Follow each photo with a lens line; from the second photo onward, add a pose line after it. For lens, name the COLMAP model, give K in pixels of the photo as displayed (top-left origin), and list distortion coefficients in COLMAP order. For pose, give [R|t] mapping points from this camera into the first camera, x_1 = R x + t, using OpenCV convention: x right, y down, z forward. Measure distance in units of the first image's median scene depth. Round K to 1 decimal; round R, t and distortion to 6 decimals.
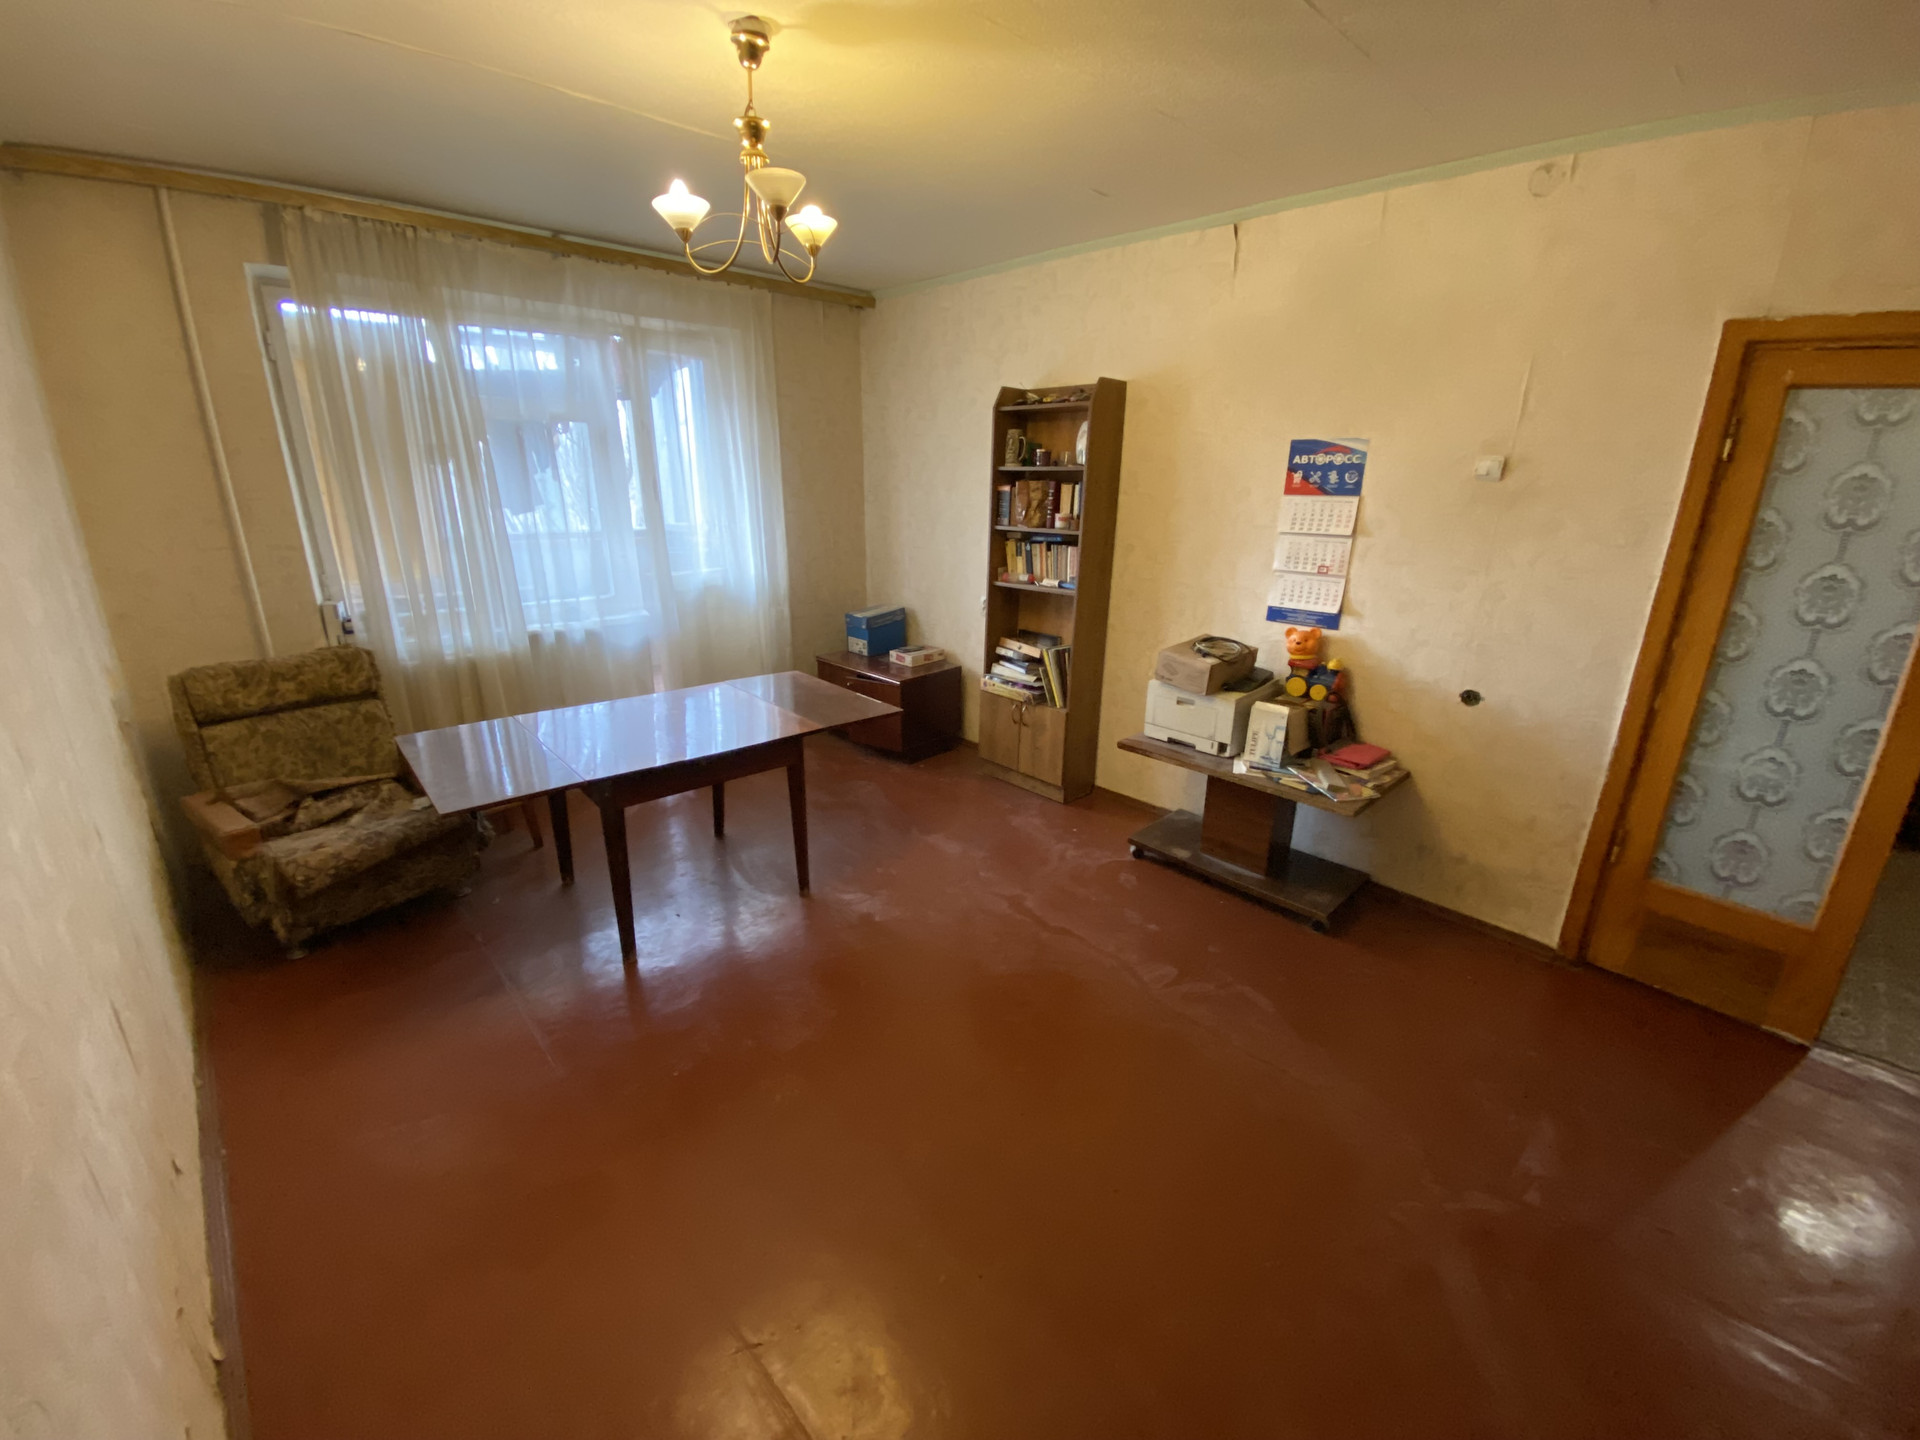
lens RADIAL K [[809.8, 0, 960.0], [0, 809.8, 720.0], [0, 0, 1]] dist [-0.026599, -0.000027]
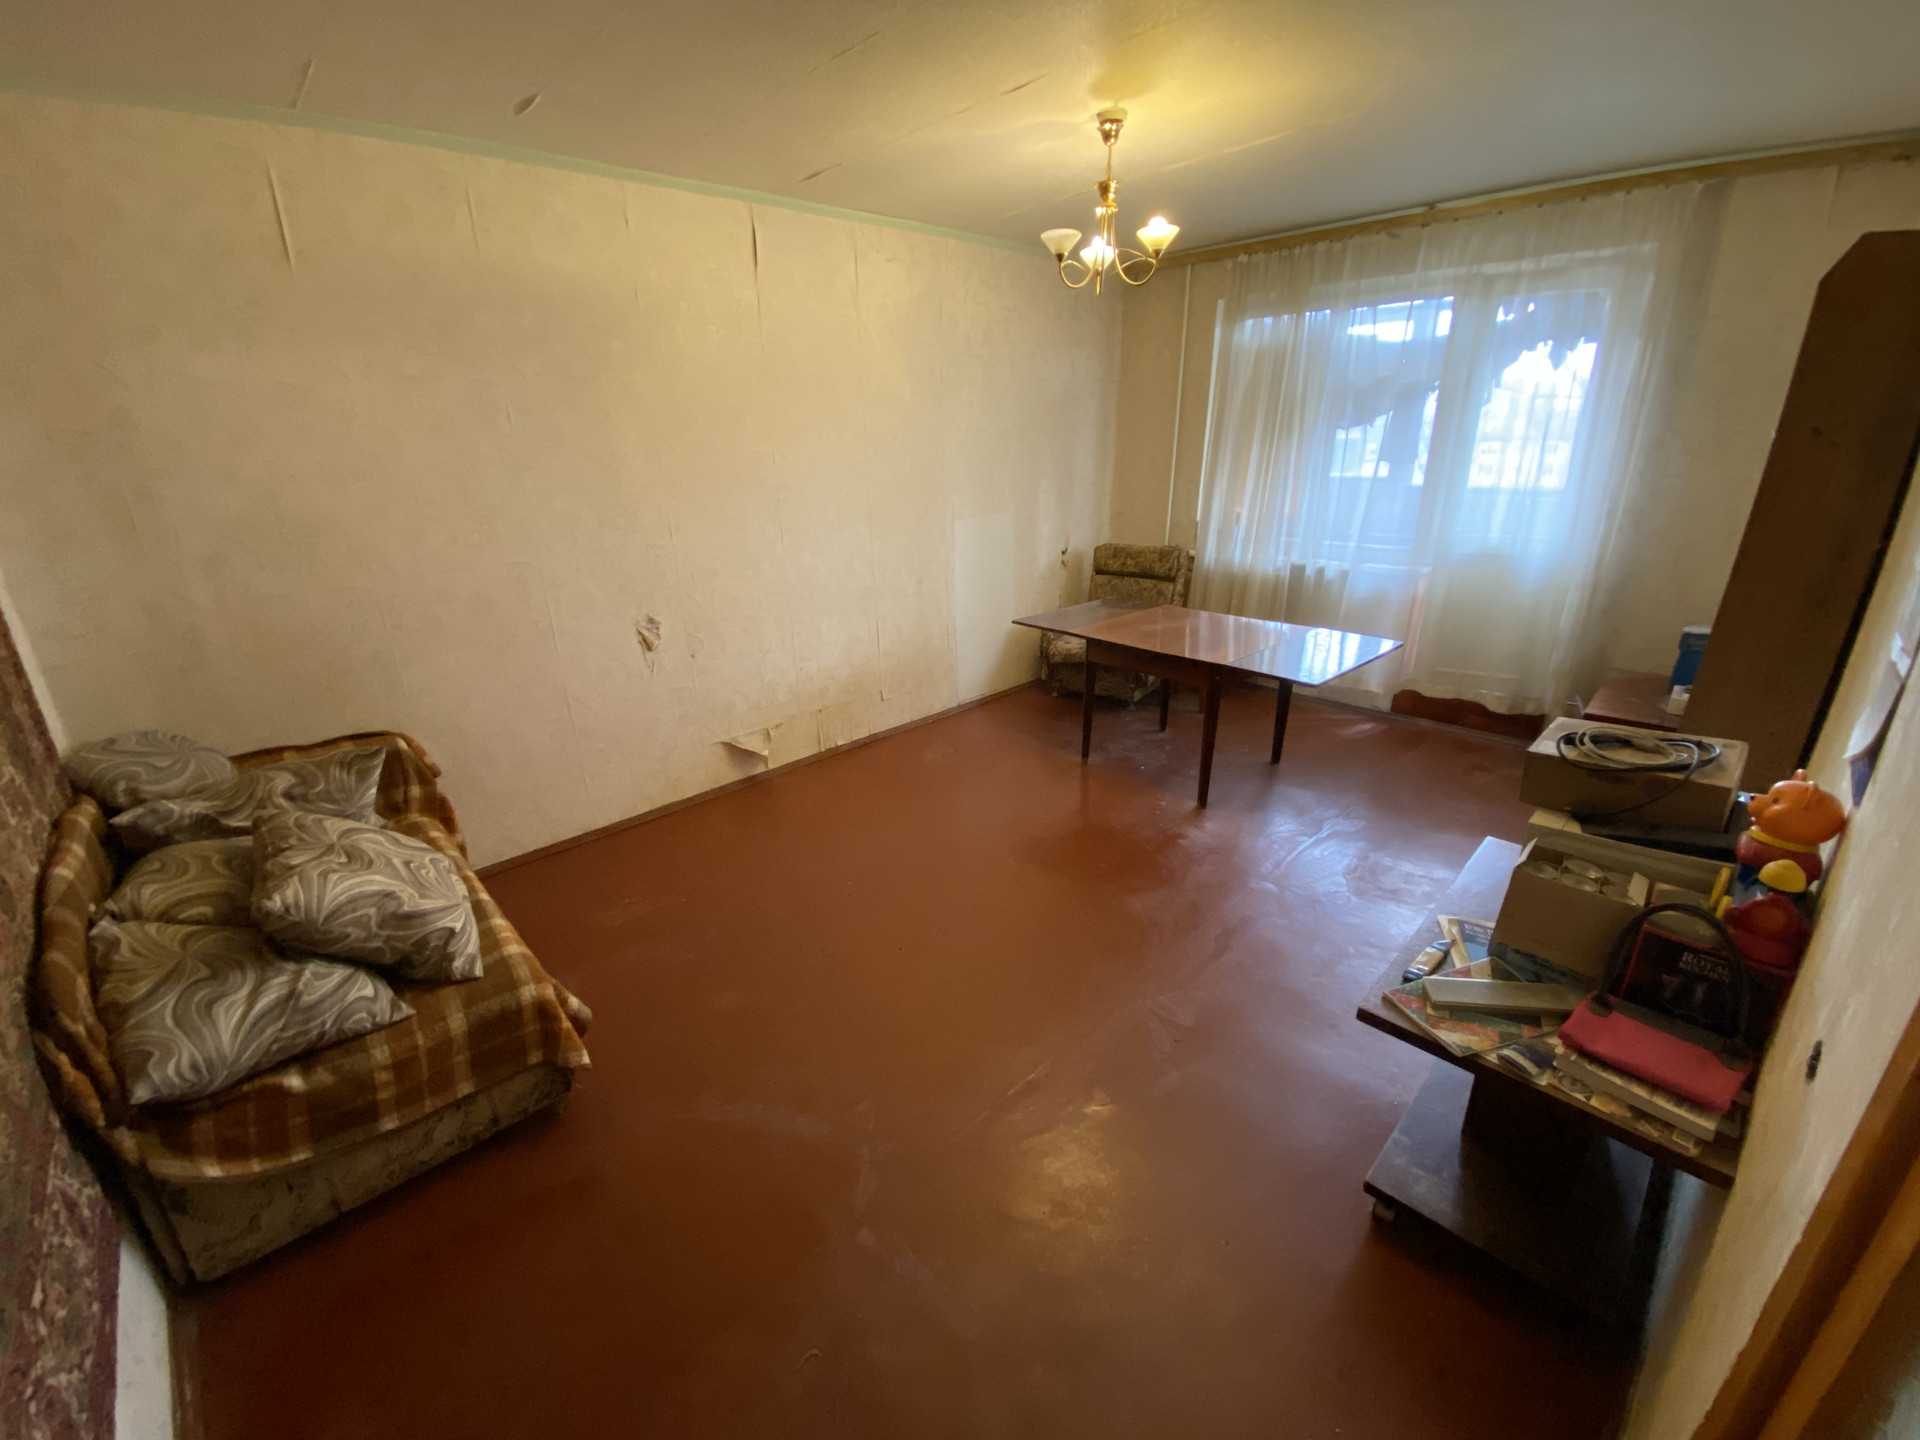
lens RADIAL K [[781.6, 0, 960.0], [0, 781.6, 720.0], [0, 0, 1]] dist [-0.000122, -0.000042]
pose [[0.018160, 0.327987, -0.944508, 0.791449], [-0.268808, 0.911484, 0.311351, -0.144090], [0.963023, 0.248237, 0.104718, 0.492671]]
